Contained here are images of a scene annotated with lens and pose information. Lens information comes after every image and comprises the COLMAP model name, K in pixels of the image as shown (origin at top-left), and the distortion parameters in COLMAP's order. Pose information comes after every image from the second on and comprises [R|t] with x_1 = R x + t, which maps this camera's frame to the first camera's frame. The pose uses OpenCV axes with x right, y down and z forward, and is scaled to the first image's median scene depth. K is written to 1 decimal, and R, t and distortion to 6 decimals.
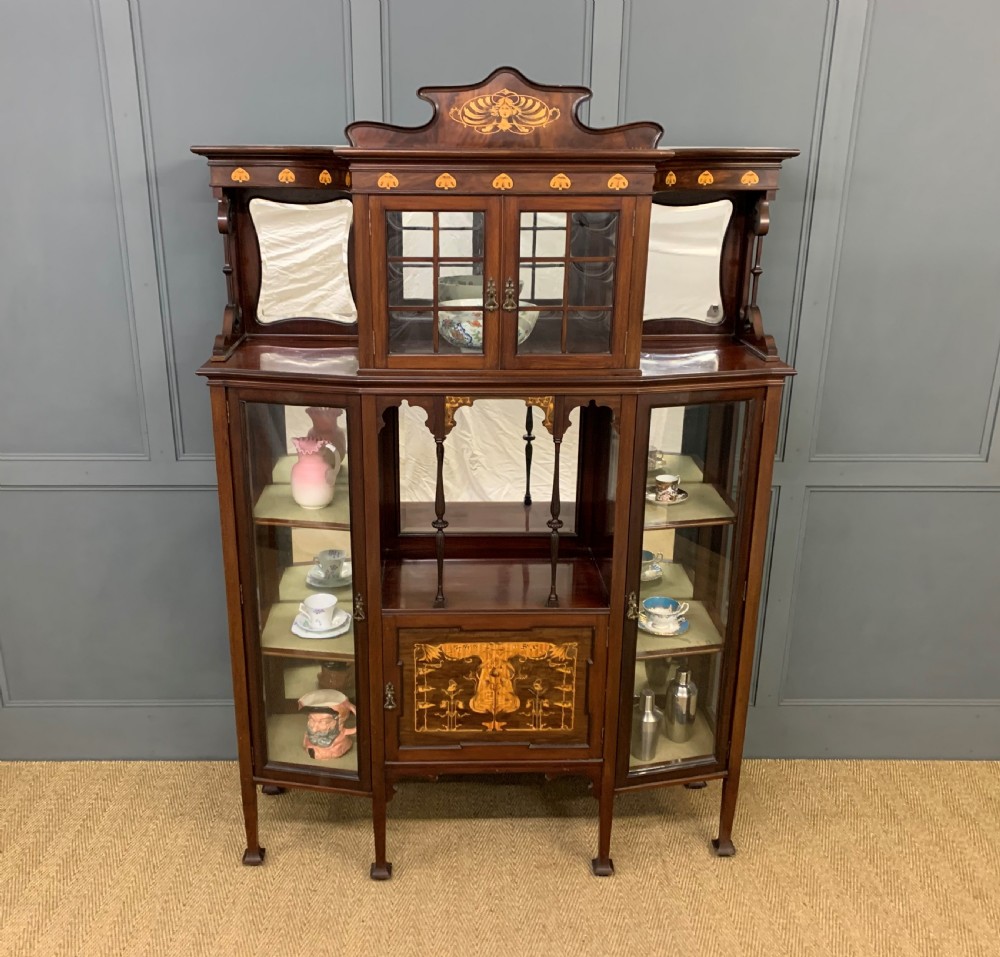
lens RADIAL K [[948.7, 0, 477.0], [0, 948.7, 478.2], [0, 0, 1]] dist [0.043151, -0.001760]
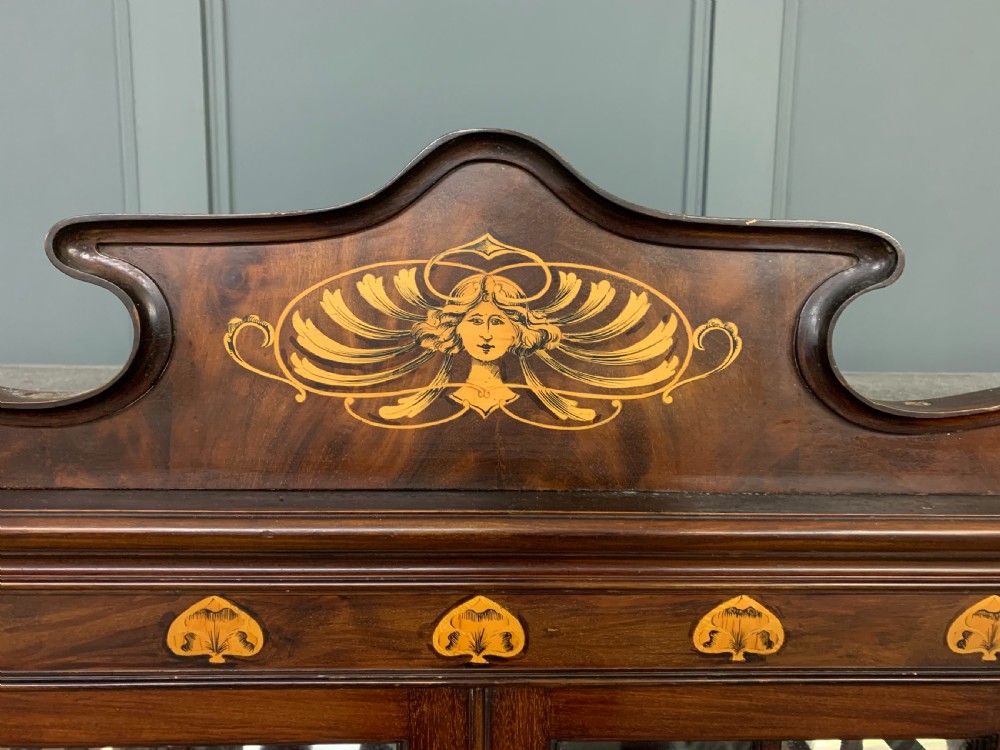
lens RADIAL K [[769.8, 0, 498.8], [0, 769.8, 390.3], [0, 0, 1]] dist [0.054164, -0.046436]
pose [[0.999752, 0.003595, 0.021956, 0.023084], [0.001063, 0.978014, -0.208537, -0.273322], [-0.022223, 0.208509, 0.977768, 0.678945]]
